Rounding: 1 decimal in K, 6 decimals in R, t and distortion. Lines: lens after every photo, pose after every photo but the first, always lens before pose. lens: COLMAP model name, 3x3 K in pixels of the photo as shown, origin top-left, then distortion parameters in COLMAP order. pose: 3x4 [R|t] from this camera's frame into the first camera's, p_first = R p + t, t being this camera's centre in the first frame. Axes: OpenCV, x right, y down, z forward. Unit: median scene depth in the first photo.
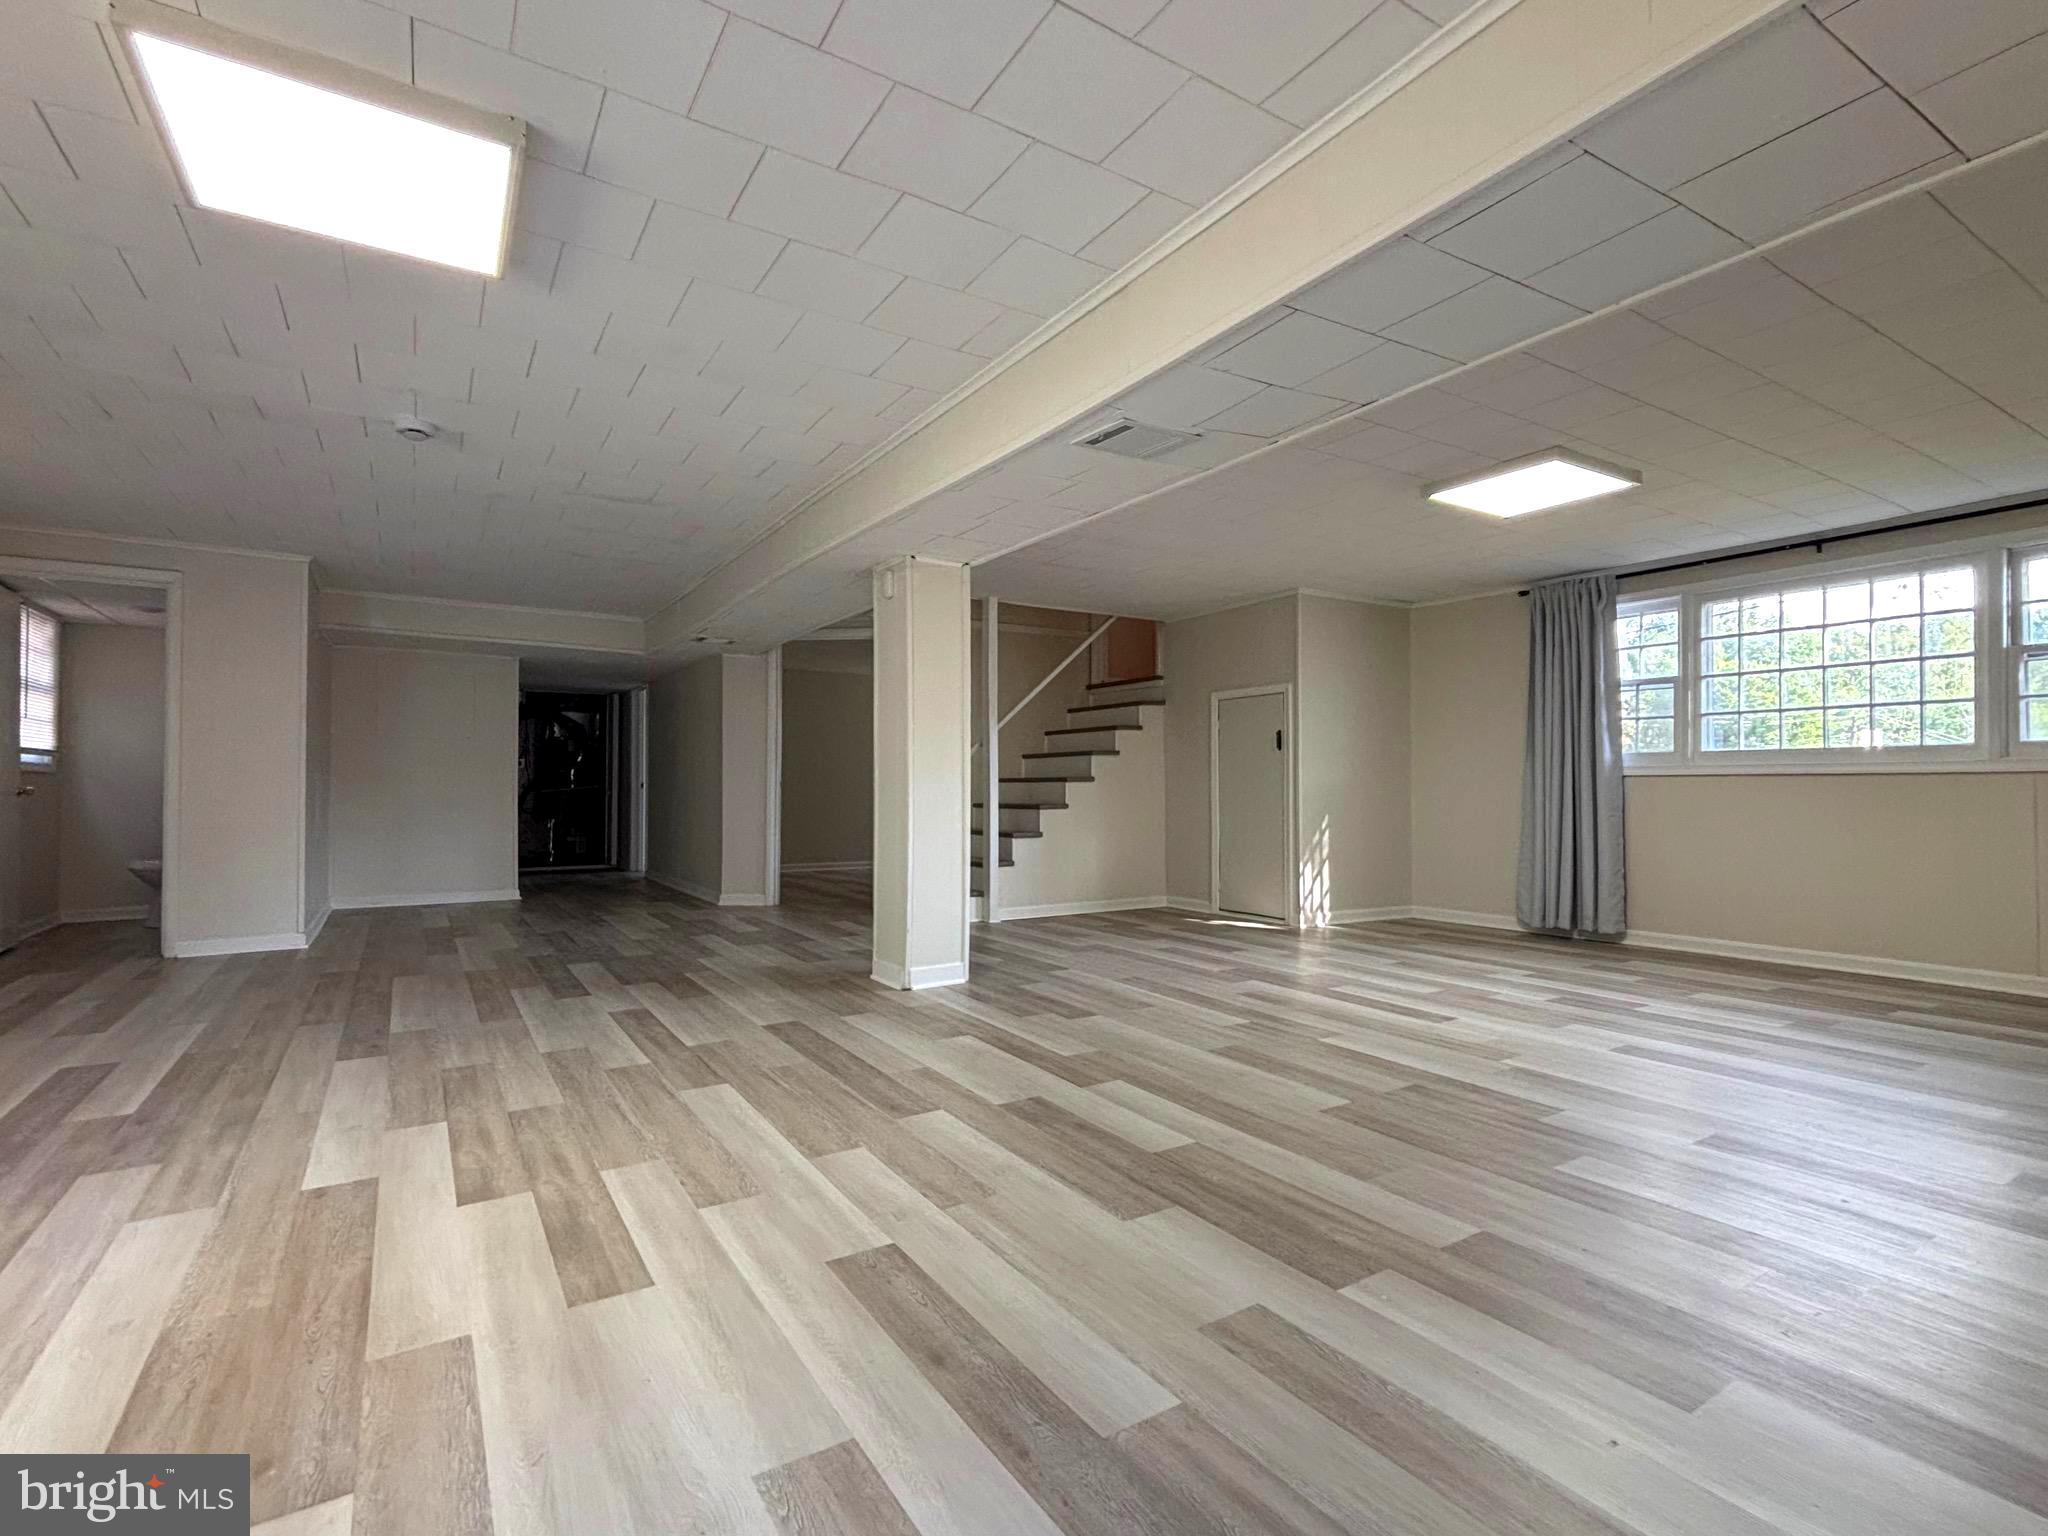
lens RADIAL K [[965.4, 0, 1029.3], [0, 965.4, 786.4], [0, 0, 1]] dist [0.002272, 0.001116]
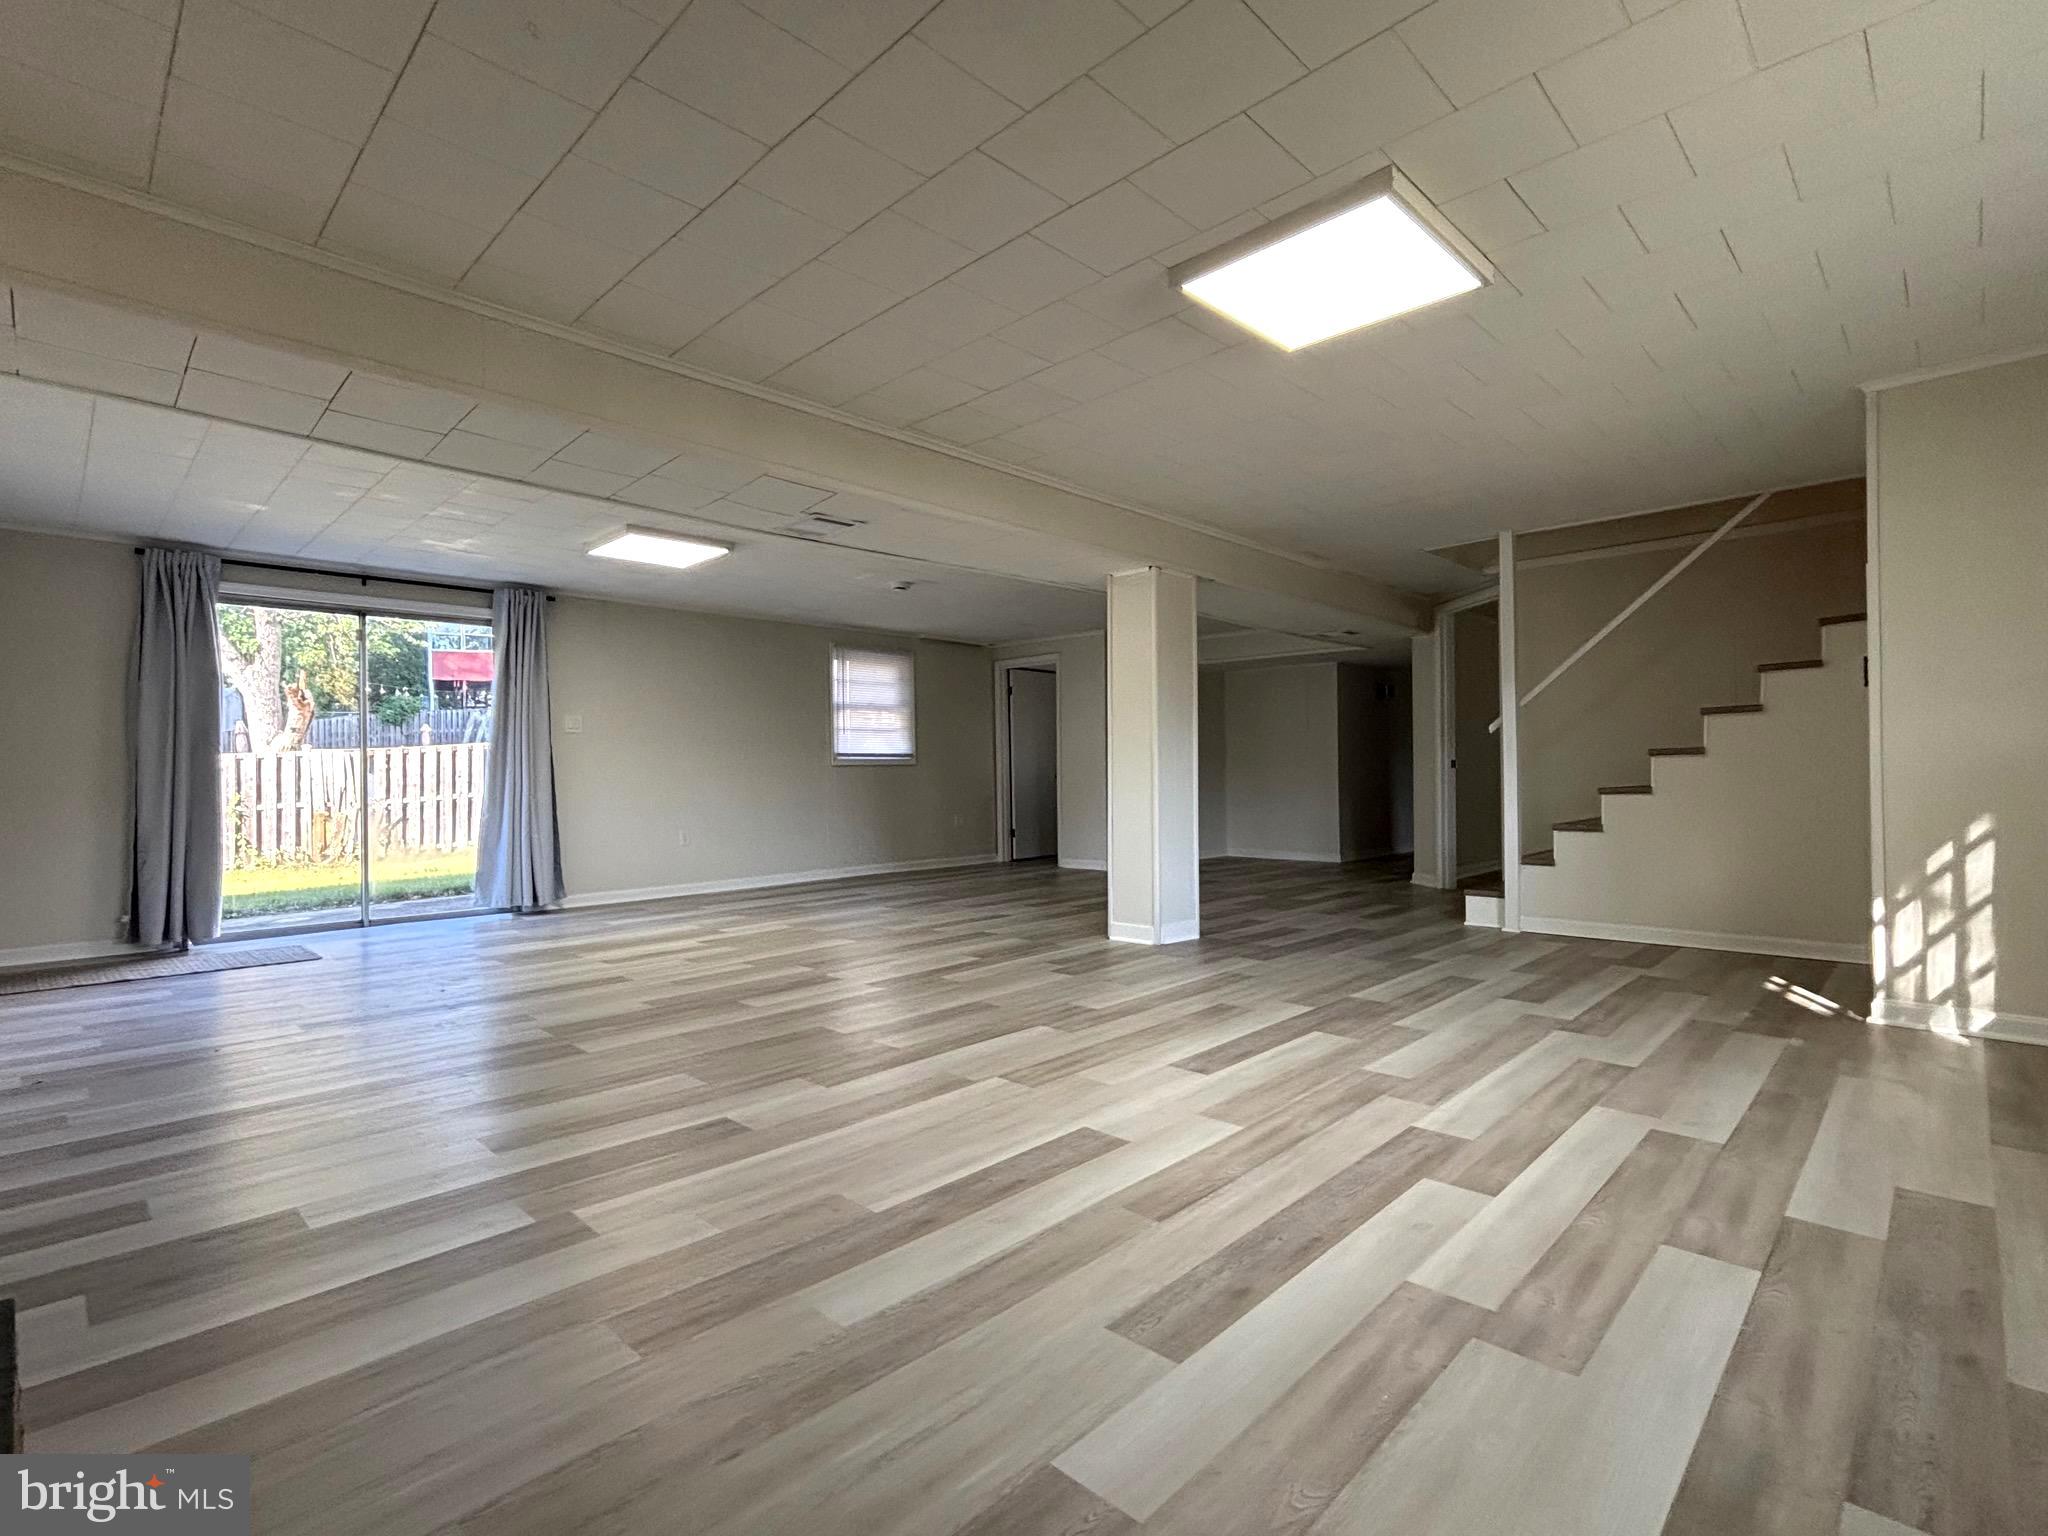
lens RADIAL K [[965.4, 0, 1026.6], [0, 965.4, 766.7], [0, 0, 1]] dist [0.002272, 0.001116]
pose [[0.235462, -0.012902, -0.971798, 0.676254], [0.008398, 0.999902, -0.011241, 0.007688], [0.971847, -0.005514, 0.235547, 0.415820]]
